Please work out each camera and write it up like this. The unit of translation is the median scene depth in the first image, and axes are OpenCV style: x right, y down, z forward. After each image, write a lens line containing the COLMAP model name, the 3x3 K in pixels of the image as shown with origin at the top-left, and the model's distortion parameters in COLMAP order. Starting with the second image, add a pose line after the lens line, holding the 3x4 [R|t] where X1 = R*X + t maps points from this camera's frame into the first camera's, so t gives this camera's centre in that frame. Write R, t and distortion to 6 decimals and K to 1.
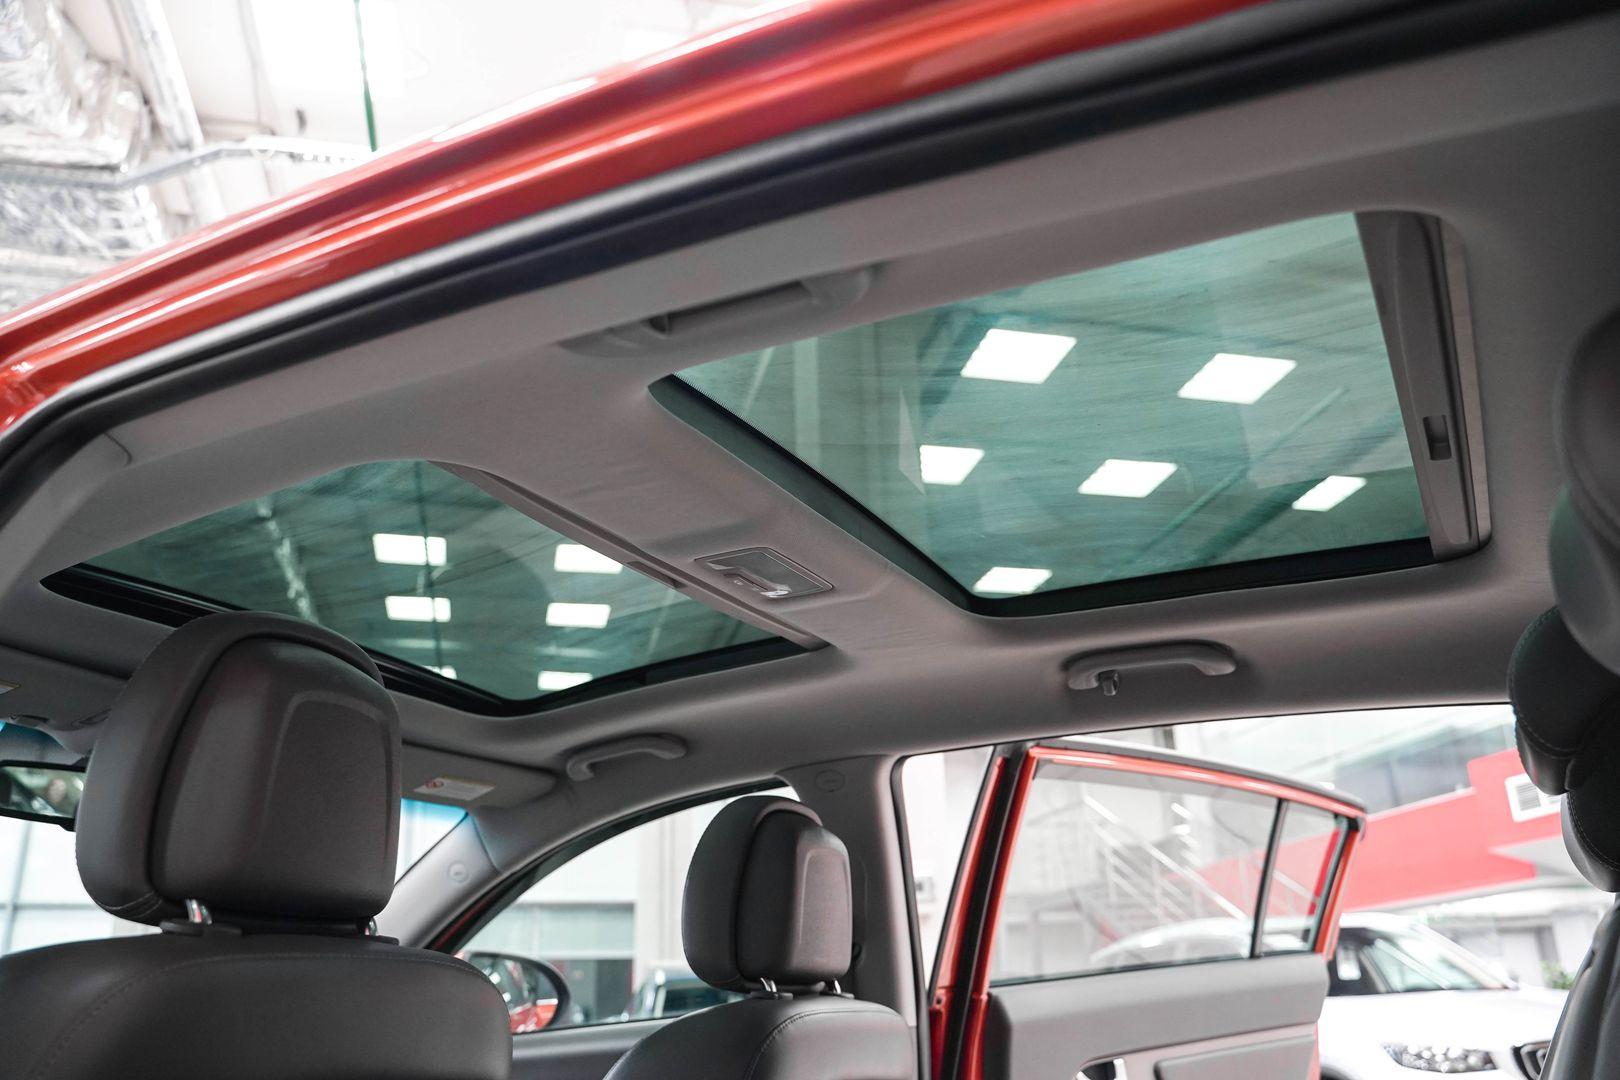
lens RADIAL K [[1342.6, 0, 816.5], [0, 1342.6, 528.0], [0, 0, 1]] dist [-0.161289, 0.162041]
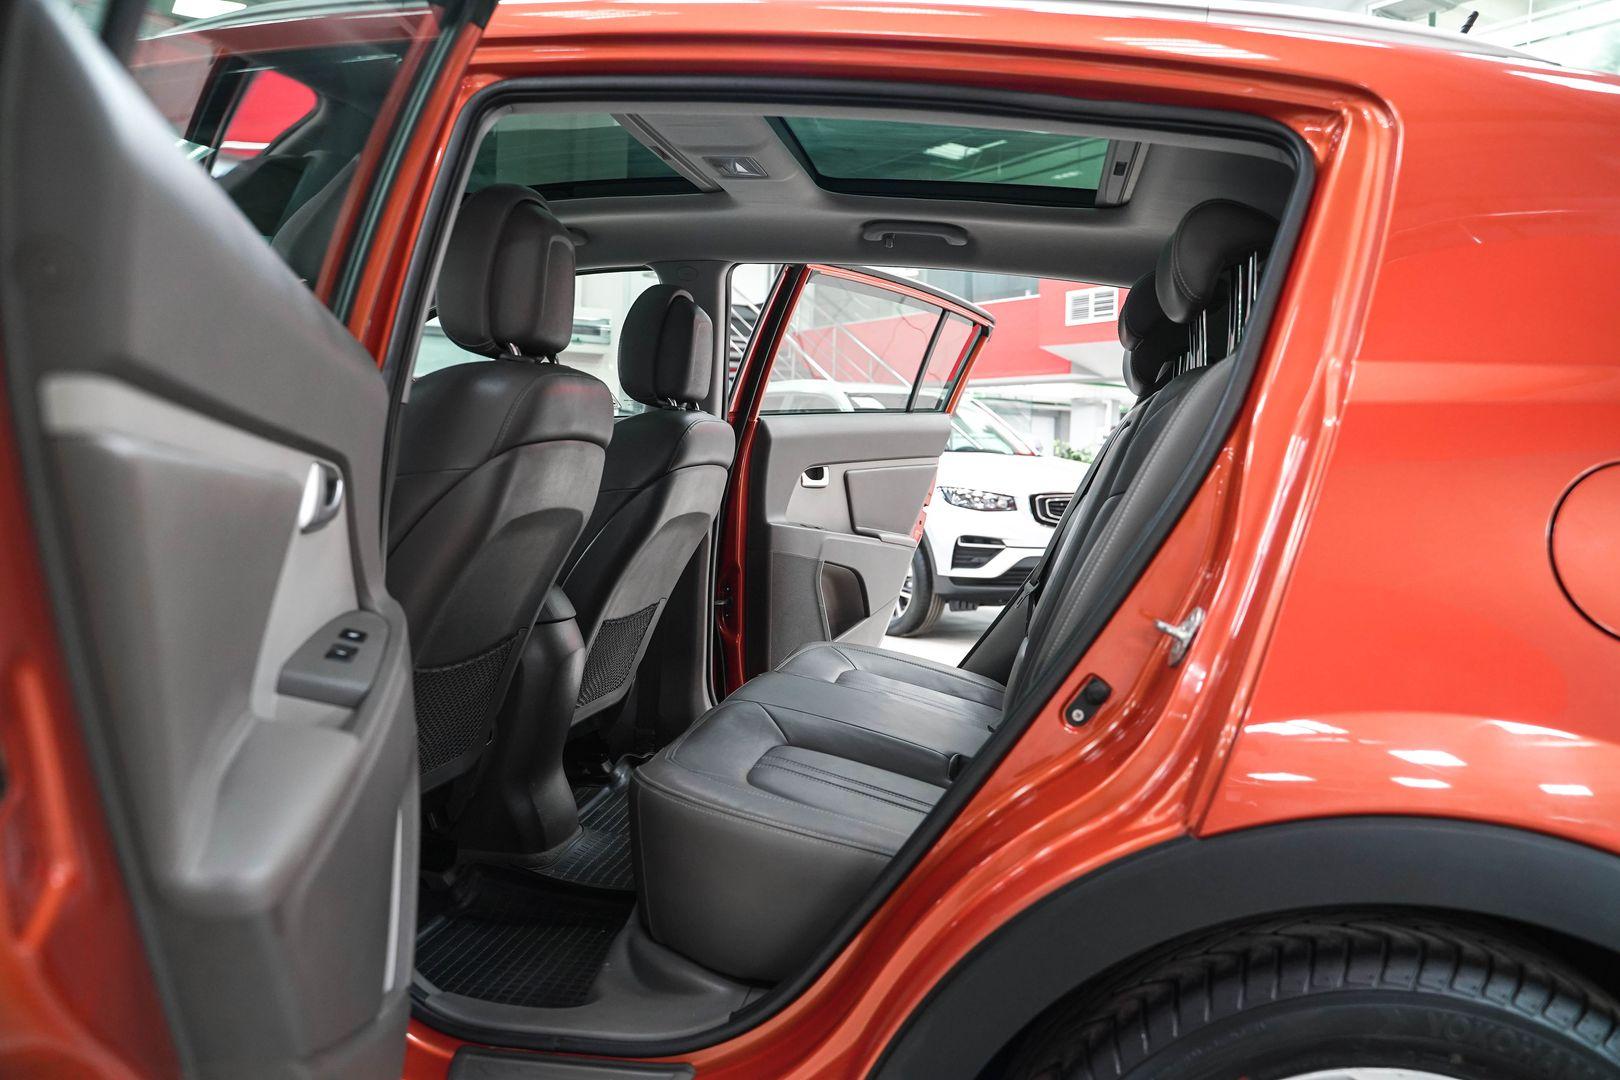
lens RADIAL K [[1301.0, 0, 810.0], [0, 1301.0, 540.0], [0, 0, 1]] dist [-0.122931, 0.100258]
pose [[0.951214, 0.041611, 0.305712, -0.219491], [-0.164179, 0.907193, 0.387359, -0.094398], [-0.261221, -0.418653, 0.869766, -0.323106]]
